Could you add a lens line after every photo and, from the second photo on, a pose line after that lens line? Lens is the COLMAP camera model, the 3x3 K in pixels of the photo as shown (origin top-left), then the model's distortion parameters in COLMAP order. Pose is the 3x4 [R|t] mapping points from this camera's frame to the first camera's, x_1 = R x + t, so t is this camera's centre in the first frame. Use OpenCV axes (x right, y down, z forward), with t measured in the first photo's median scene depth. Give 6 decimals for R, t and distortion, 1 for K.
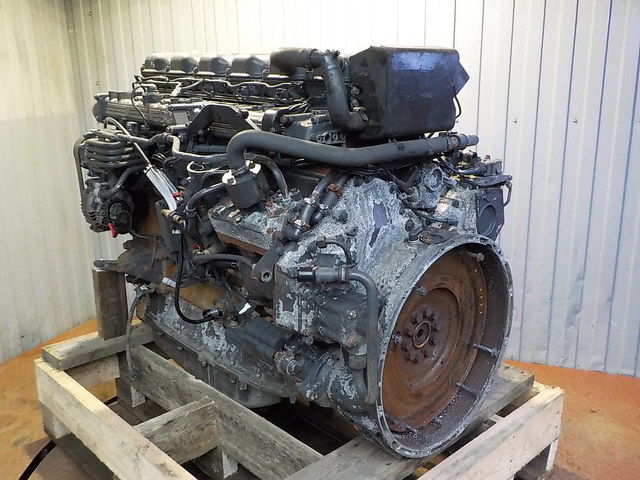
lens RADIAL K [[593.8, 0, 316.0], [0, 593.8, 232.7], [0, 0, 1]] dist [0.011199, -0.011379]
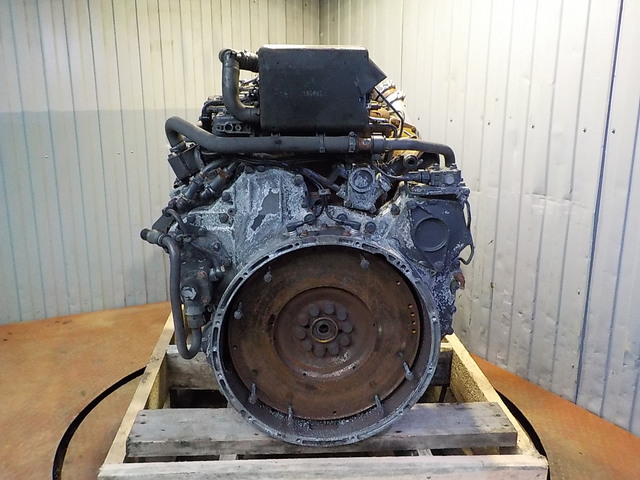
lens RADIAL K [[593.8, 0, 316.0], [0, 593.8, 232.7], [0, 0, 1]] dist [0.011199, -0.011379]
pose [[0.768334, 0.175211, -0.615600, 0.446452], [-0.172713, 0.982879, 0.064181, -0.032080], [0.616306, 0.057010, 0.785441, 0.109750]]
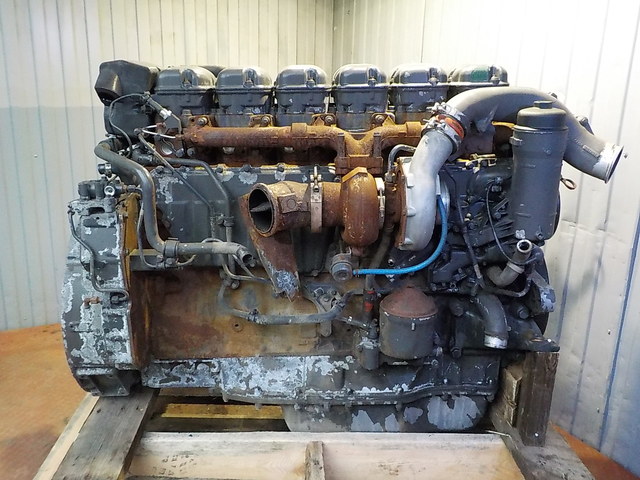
lens RADIAL K [[593.8, 0, 316.0], [0, 593.8, 232.7], [0, 0, 1]] dist [0.011199, -0.011379]
pose [[0.756127, 0.219965, -0.616350, 0.383958], [-0.203202, 0.974181, 0.098384, -0.086041], [0.622078, 0.050853, 0.781302, 0.168091]]
